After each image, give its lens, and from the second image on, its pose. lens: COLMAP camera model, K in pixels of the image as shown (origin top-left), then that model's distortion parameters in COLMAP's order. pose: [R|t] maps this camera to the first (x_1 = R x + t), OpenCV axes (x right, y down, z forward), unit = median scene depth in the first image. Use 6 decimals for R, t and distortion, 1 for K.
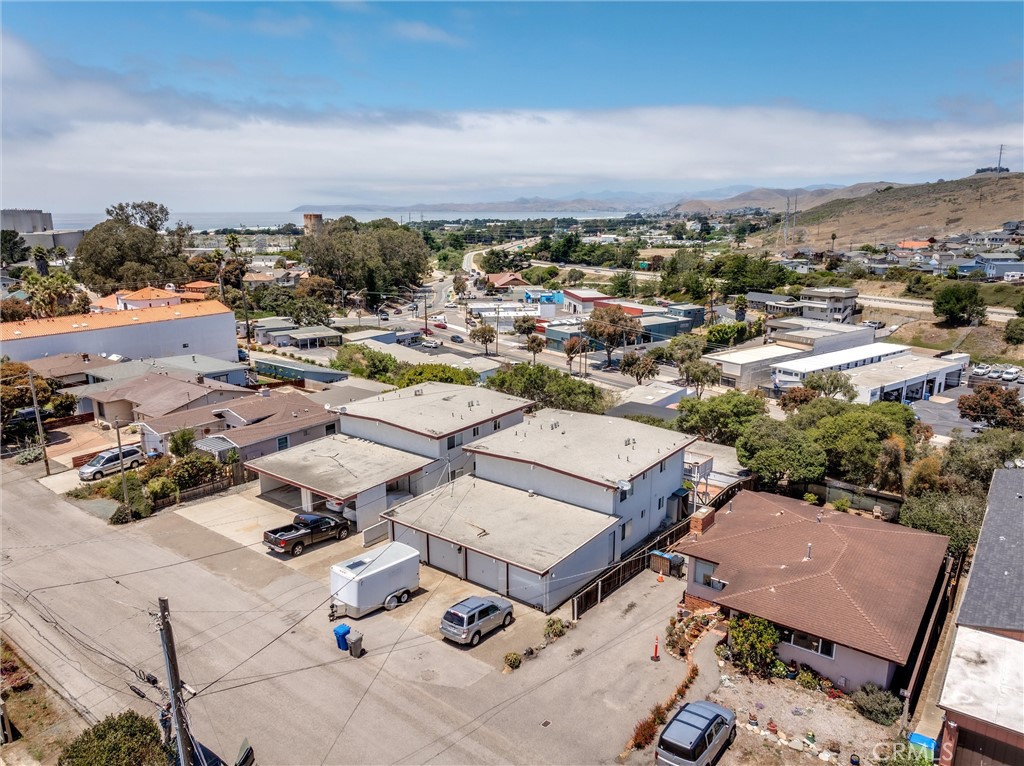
lens RADIAL K [[721.0, 0, 512.2], [0, 721.0, 381.9], [0, 0, 1]] dist [-0.020956, 0.009079]
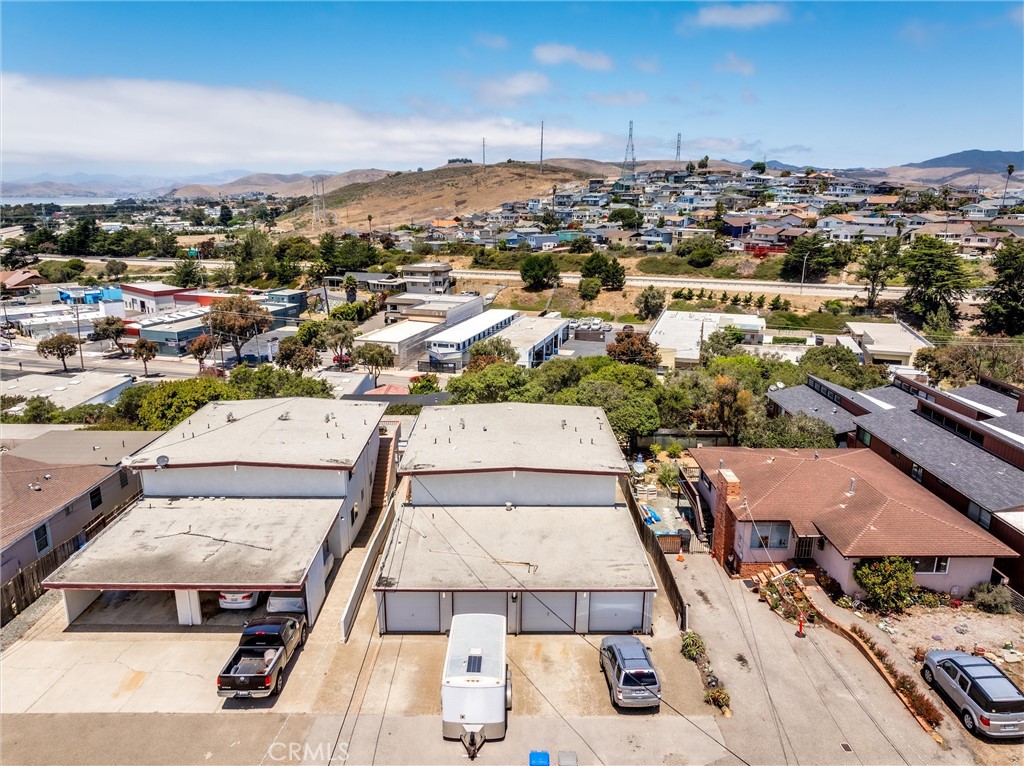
lens RADIAL K [[721.0, 0, 512.1], [0, 721.0, 383.8], [0, 0, 1]] dist [-0.020956, 0.009079]
pose [[0.791387, -0.149061, 0.592864, -0.086676], [0.136448, 0.988421, 0.066376, -0.007317], [-0.595894, 0.028366, 0.802562, 0.066968]]
